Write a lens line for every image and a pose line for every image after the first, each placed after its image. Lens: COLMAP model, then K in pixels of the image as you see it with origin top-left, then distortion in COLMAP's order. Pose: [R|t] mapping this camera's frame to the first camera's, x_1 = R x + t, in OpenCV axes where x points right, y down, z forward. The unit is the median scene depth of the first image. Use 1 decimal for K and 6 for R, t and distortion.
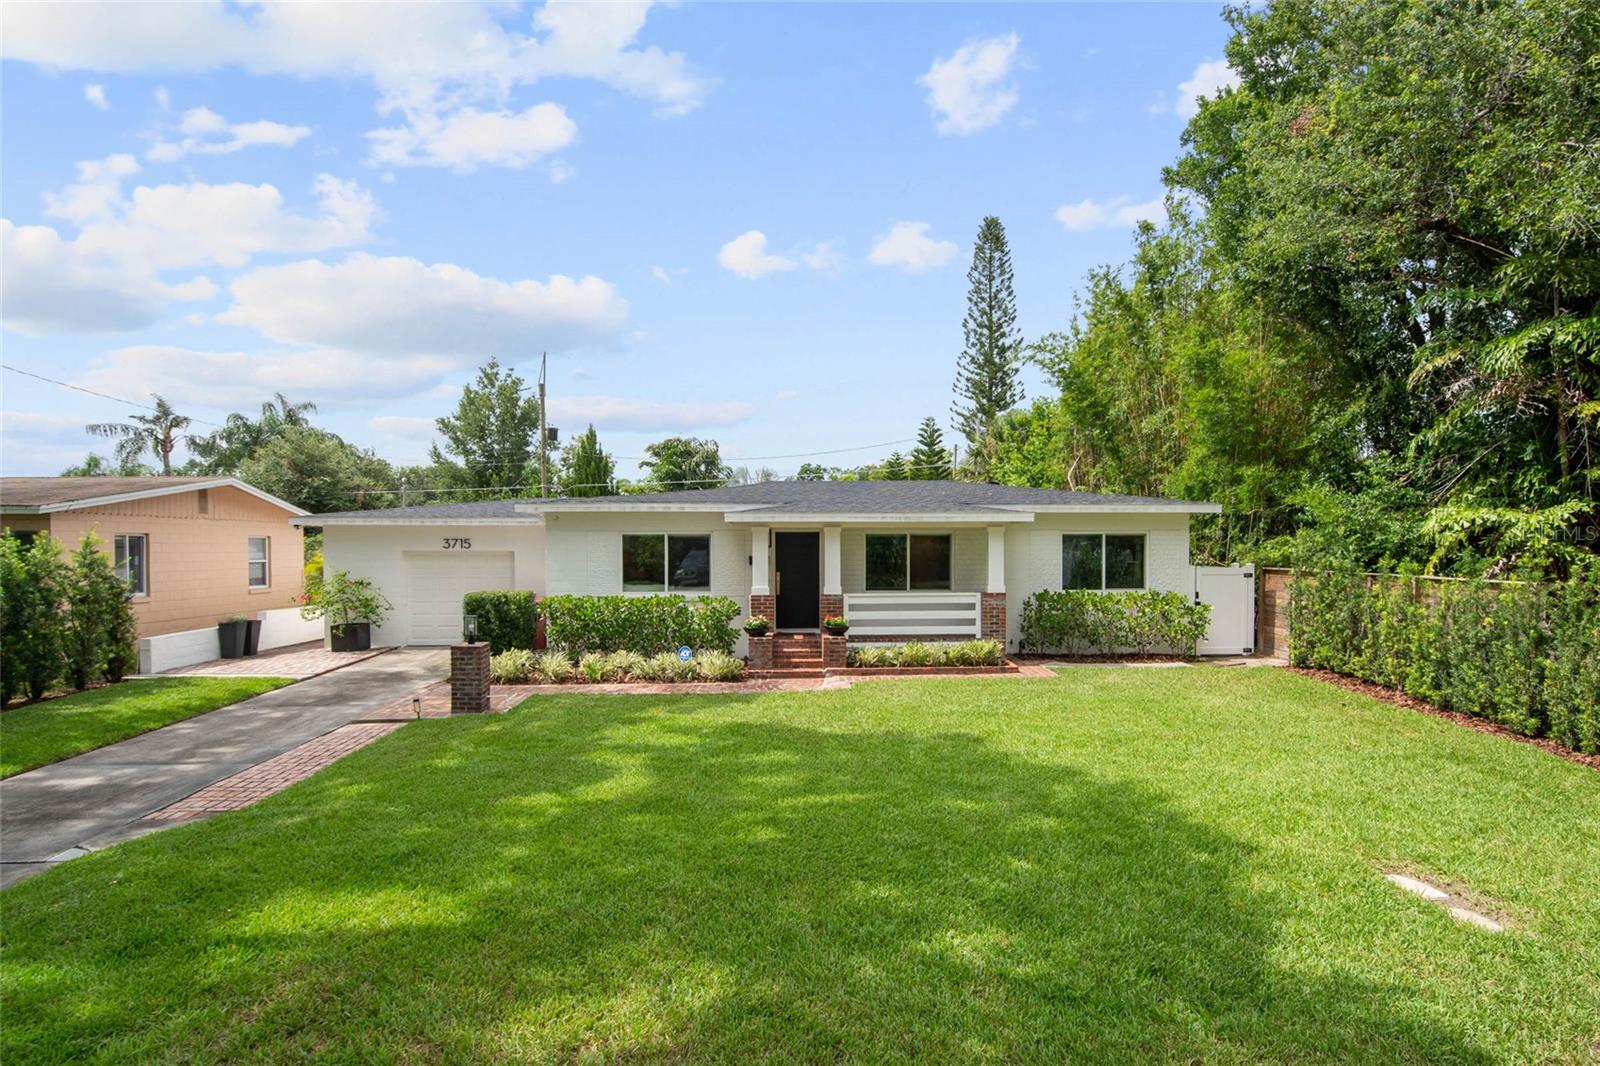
lens RADIAL K [[950.3, 0, 800.0], [0, 950.3, 533.0], [0, 0, 1]] dist [-0.003743, -0.000355]
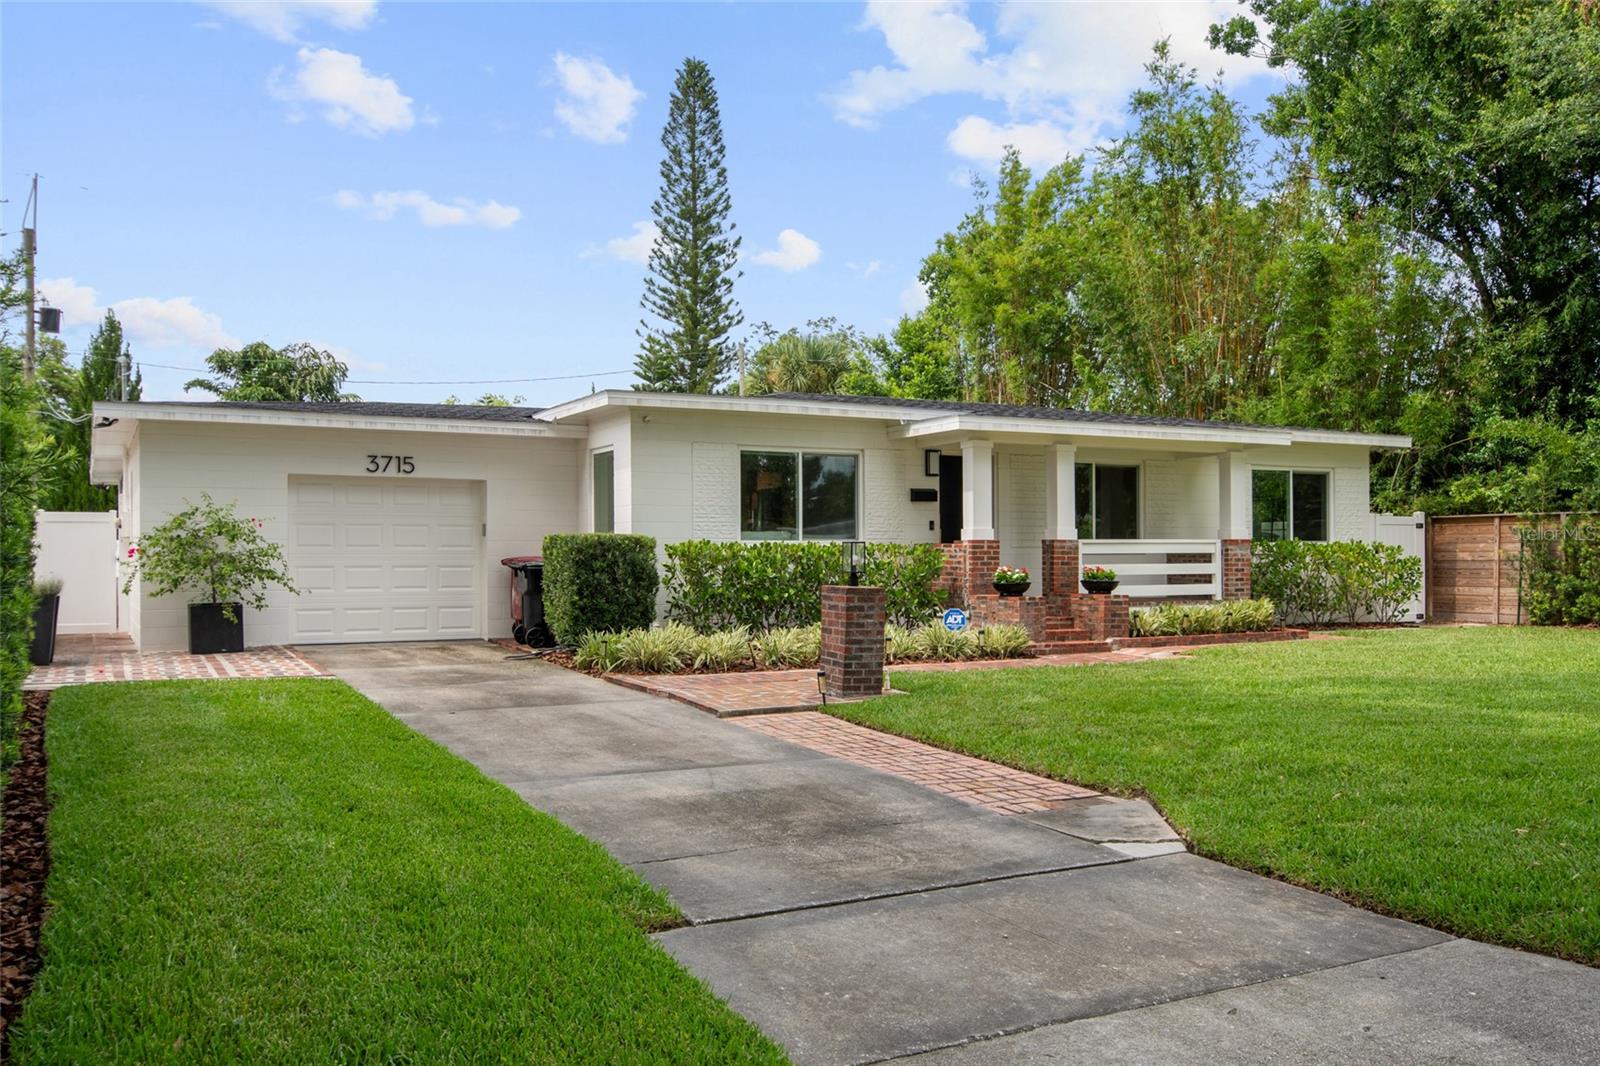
lens RADIAL K [[1404.6, 0, 800.0], [0, 1404.6, 533.0], [0, 0, 1]] dist [-0.002590, 0.000223]
pose [[0.898047, 0.006926, 0.439846, -0.551747], [-0.004317, 0.999967, -0.006933, 0.062048], [-0.439879, 0.004327, 0.898047, 0.139872]]
